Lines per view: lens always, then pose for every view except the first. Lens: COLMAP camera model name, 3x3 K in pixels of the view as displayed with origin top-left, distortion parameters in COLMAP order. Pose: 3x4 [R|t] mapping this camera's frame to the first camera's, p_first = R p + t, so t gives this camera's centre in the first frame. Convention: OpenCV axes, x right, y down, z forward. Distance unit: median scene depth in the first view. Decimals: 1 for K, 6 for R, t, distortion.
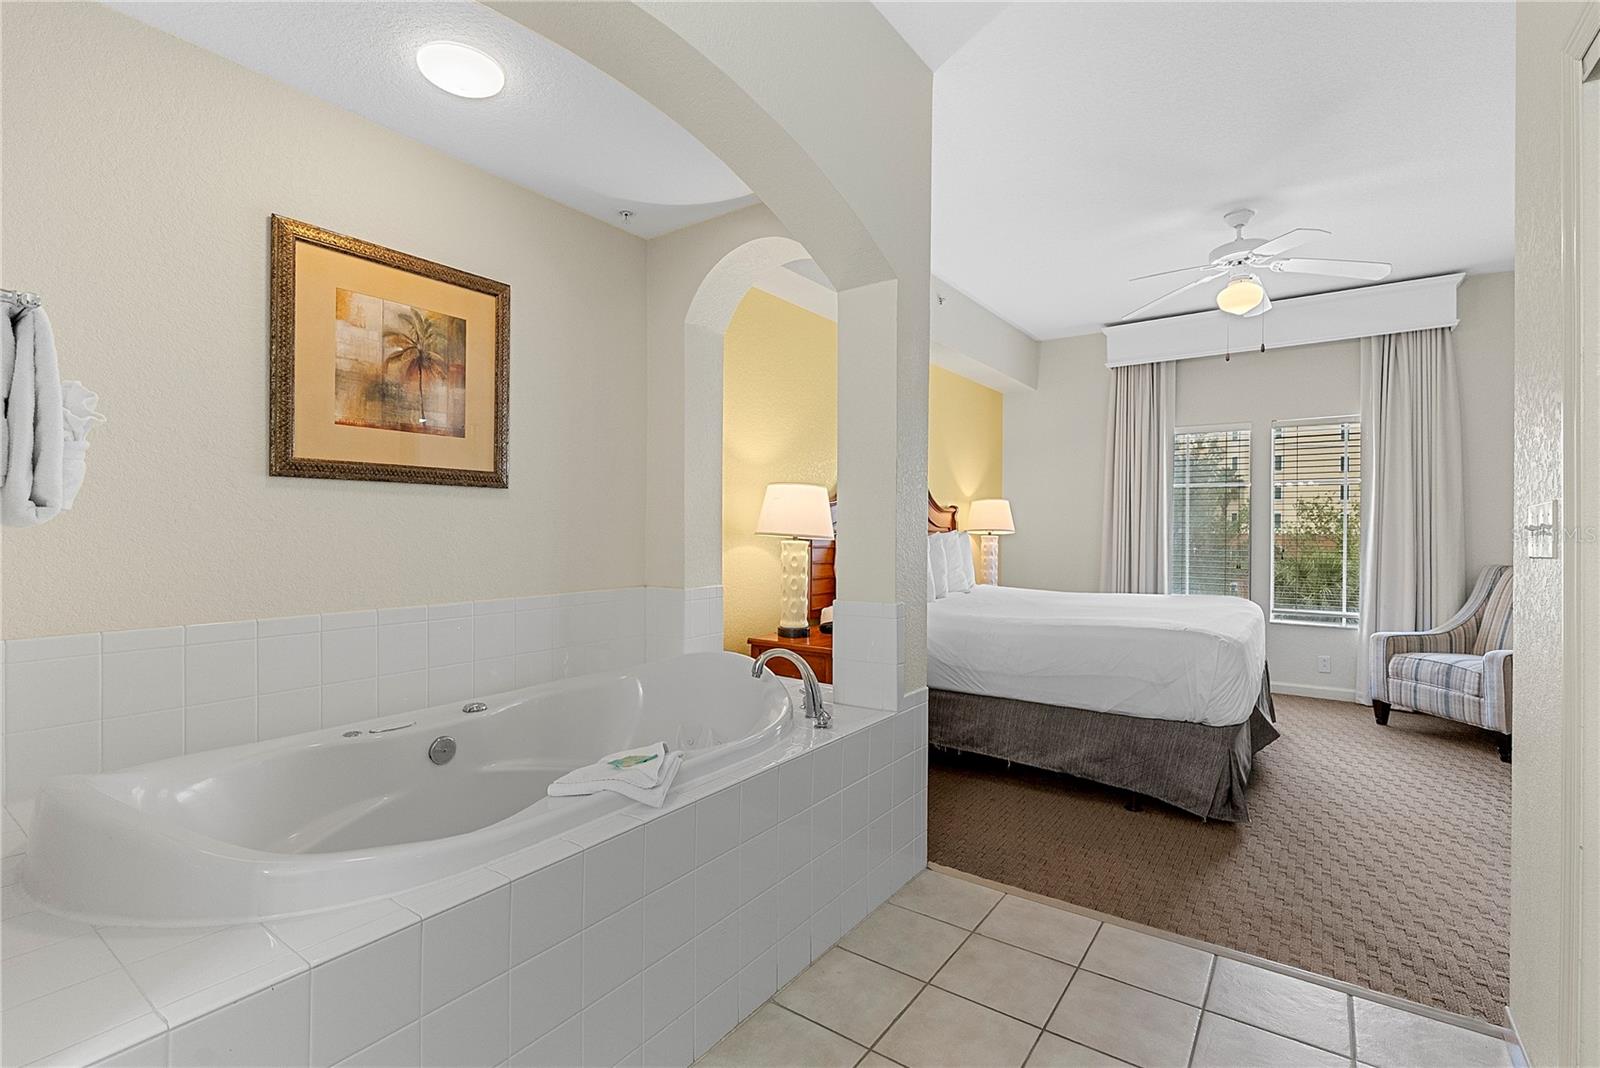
lens RADIAL K [[722.8, 0, 801.2], [0, 722.8, 522.0], [0, 0, 1]] dist [-0.000588, 0.000318]
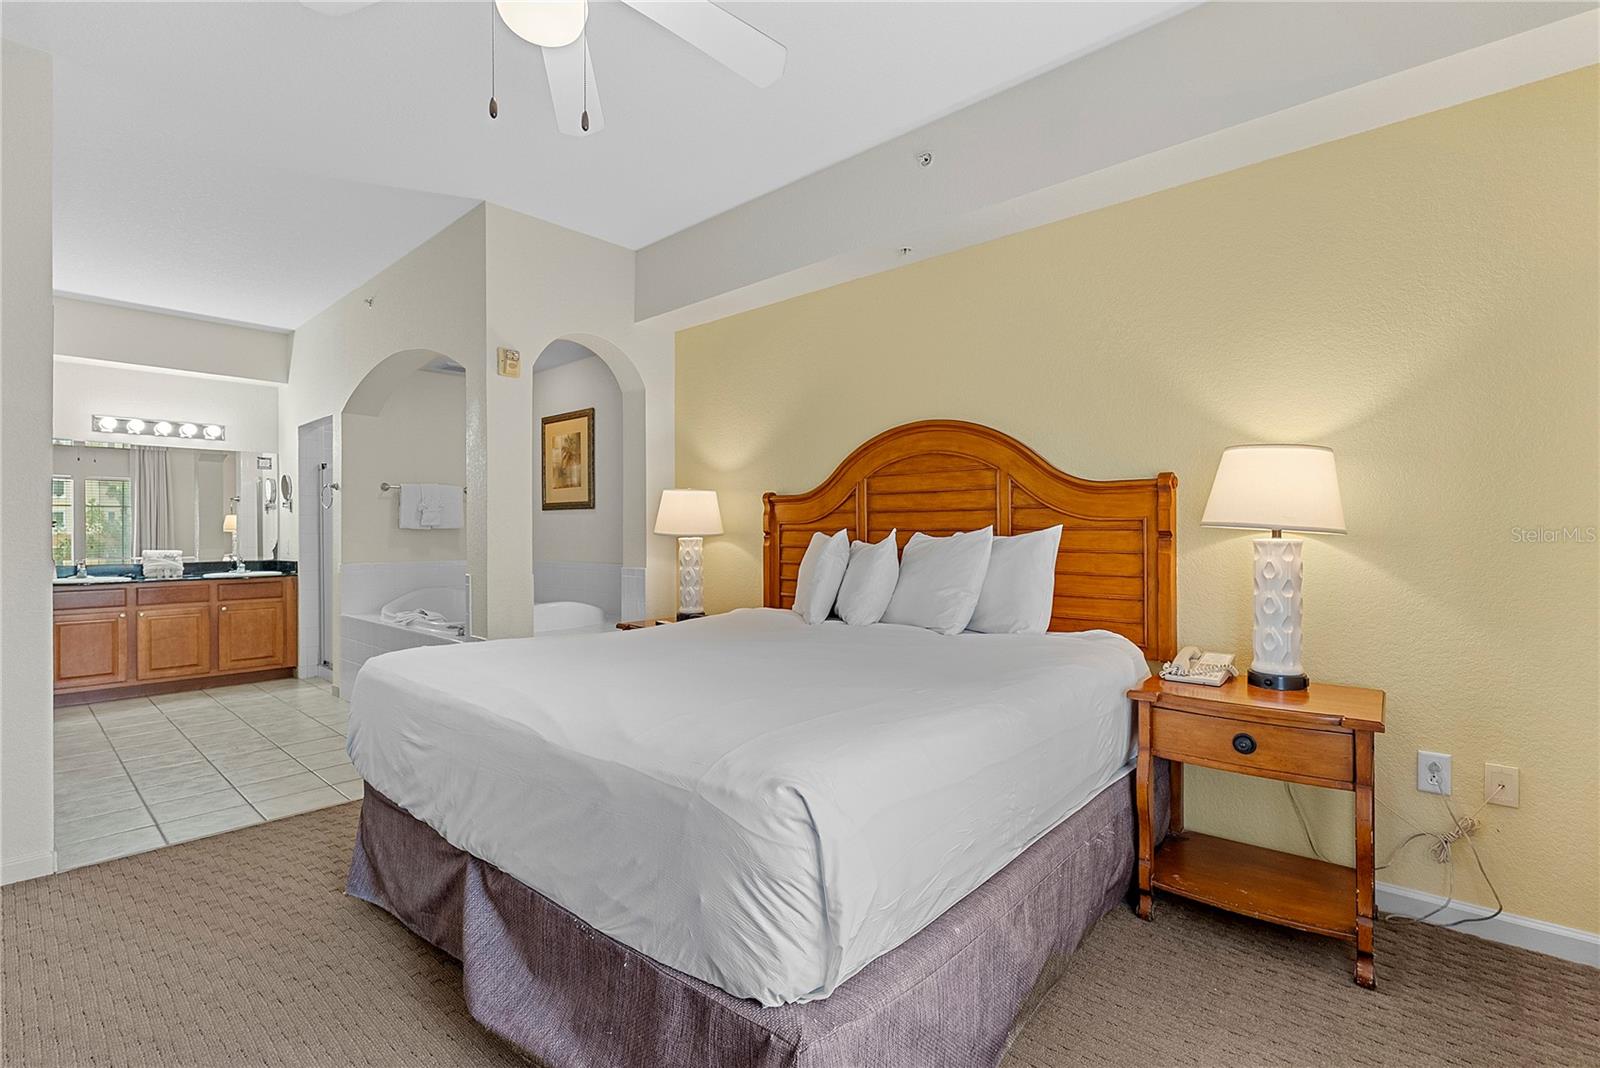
lens RADIAL K [[731.2, 0, 802.1], [0, 731.2, 526.8], [0, 0, 1]] dist [0.001721, 0.000108]
pose [[-0.109569, -0.005184, -0.993966, 1.721970], [0.012399, 0.999901, -0.006582, 0.027894], [0.993902, -0.013045, -0.109494, 1.992390]]
